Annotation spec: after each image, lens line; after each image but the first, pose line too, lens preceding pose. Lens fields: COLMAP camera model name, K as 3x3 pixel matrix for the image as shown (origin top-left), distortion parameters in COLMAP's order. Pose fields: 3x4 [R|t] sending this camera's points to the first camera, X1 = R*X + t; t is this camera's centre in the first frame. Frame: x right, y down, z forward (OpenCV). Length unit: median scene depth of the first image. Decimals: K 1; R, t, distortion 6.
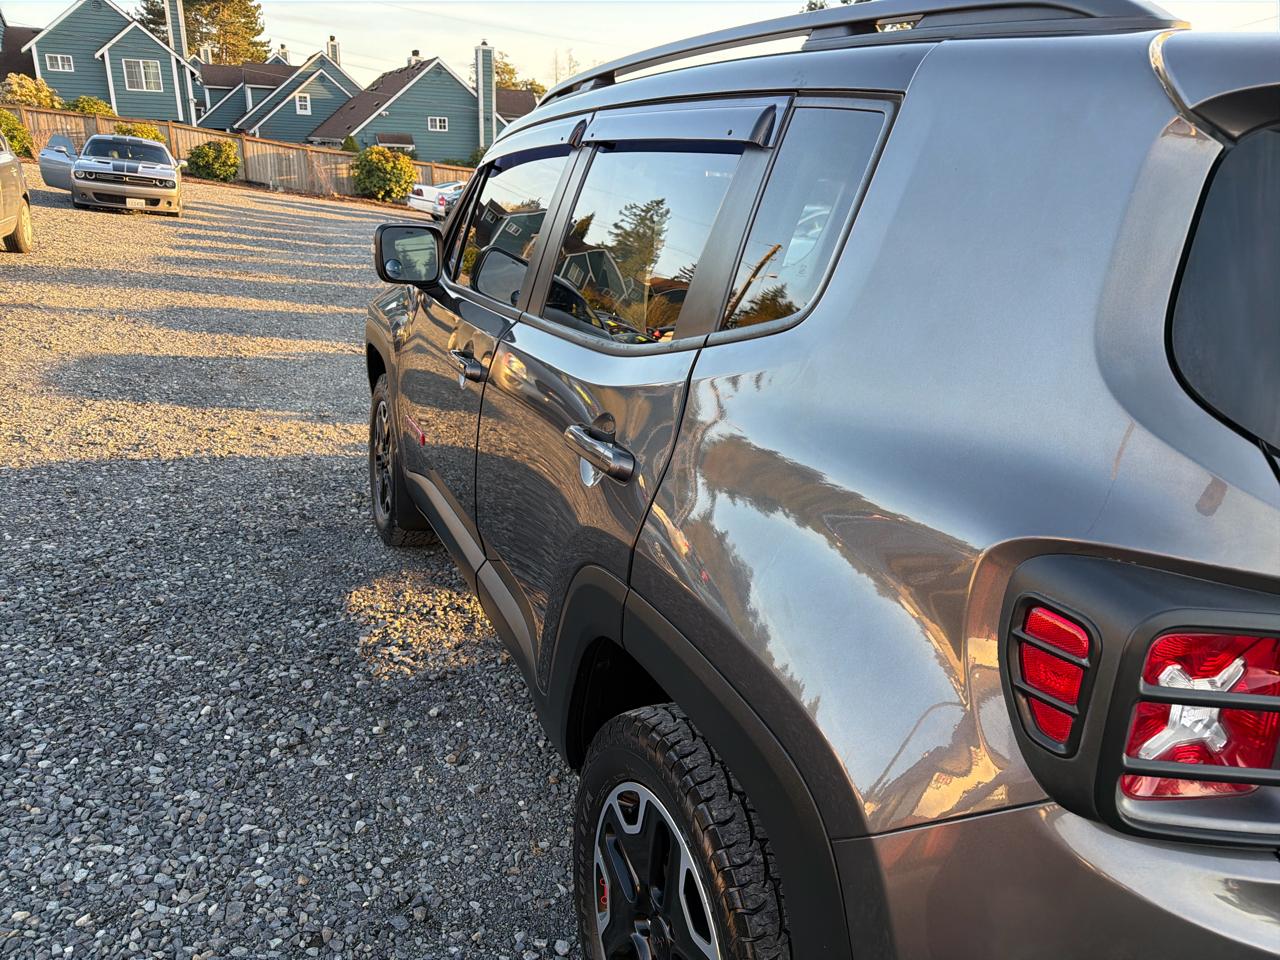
lens RADIAL K [[911.3, 0, 630.2], [0, 911.3, 480.1], [0, 0, 1]] dist [0.013975, -0.027582]
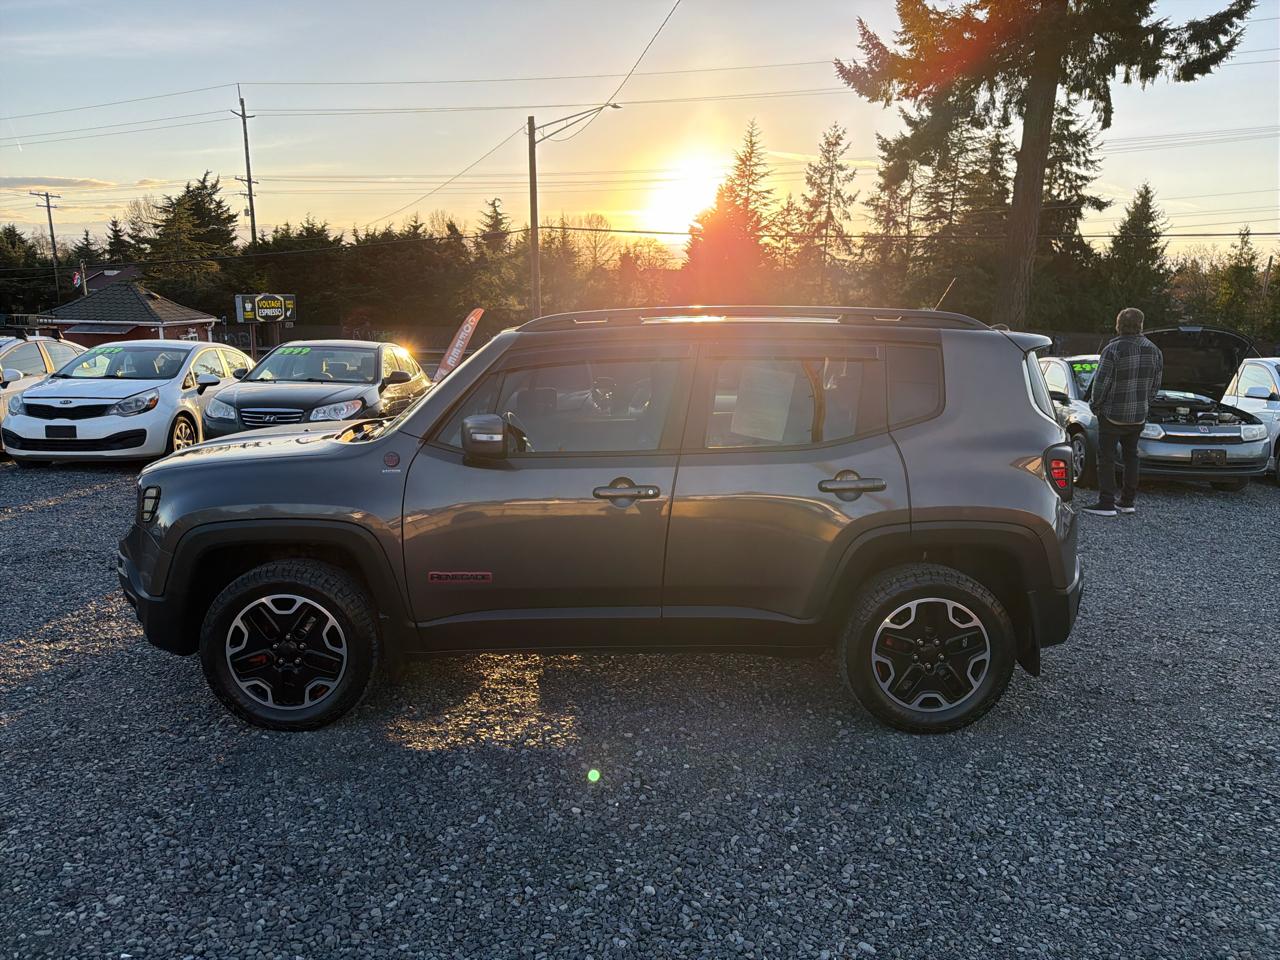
lens RADIAL K [[911.3, 0, 638.6], [0, 911.3, 483.7], [0, 0, 1]] dist [0.013975, -0.027582]
pose [[0.378995, -0.219800, 0.898916, -0.231579], [0.292998, 0.949910, 0.108737, -0.044493], [-0.877790, 0.222170, 0.424412, 0.047372]]
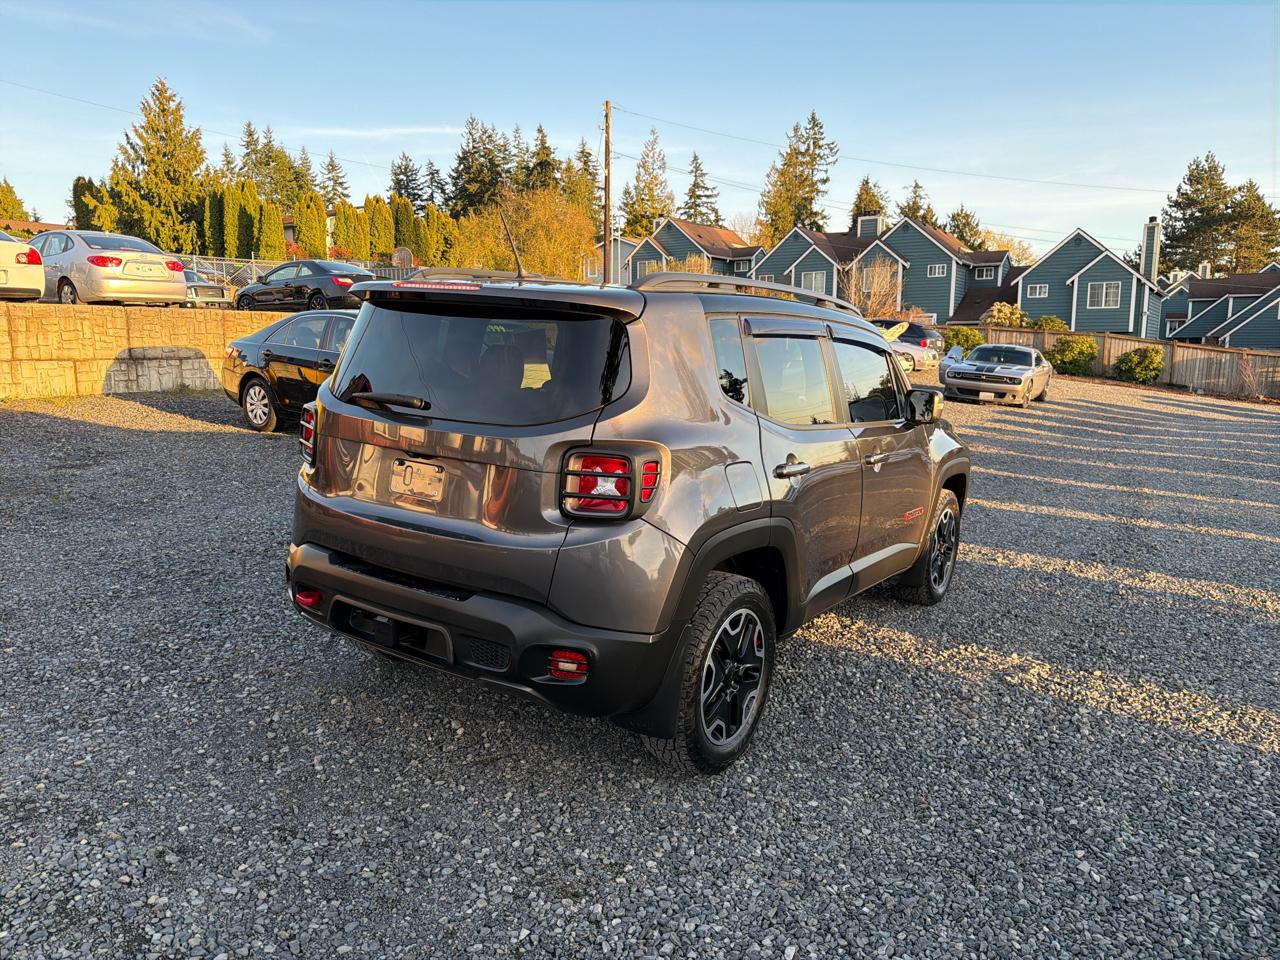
lens RADIAL K [[911.3, 0, 639.1], [0, 911.3, 484.8], [0, 0, 1]] dist [0.013975, -0.027582]
pose [[0.521989, 0.089499, -0.848244, 0.273014], [-0.269236, 0.960926, -0.064293, 0.018789], [0.809345, 0.261938, 0.525689, -0.000211]]
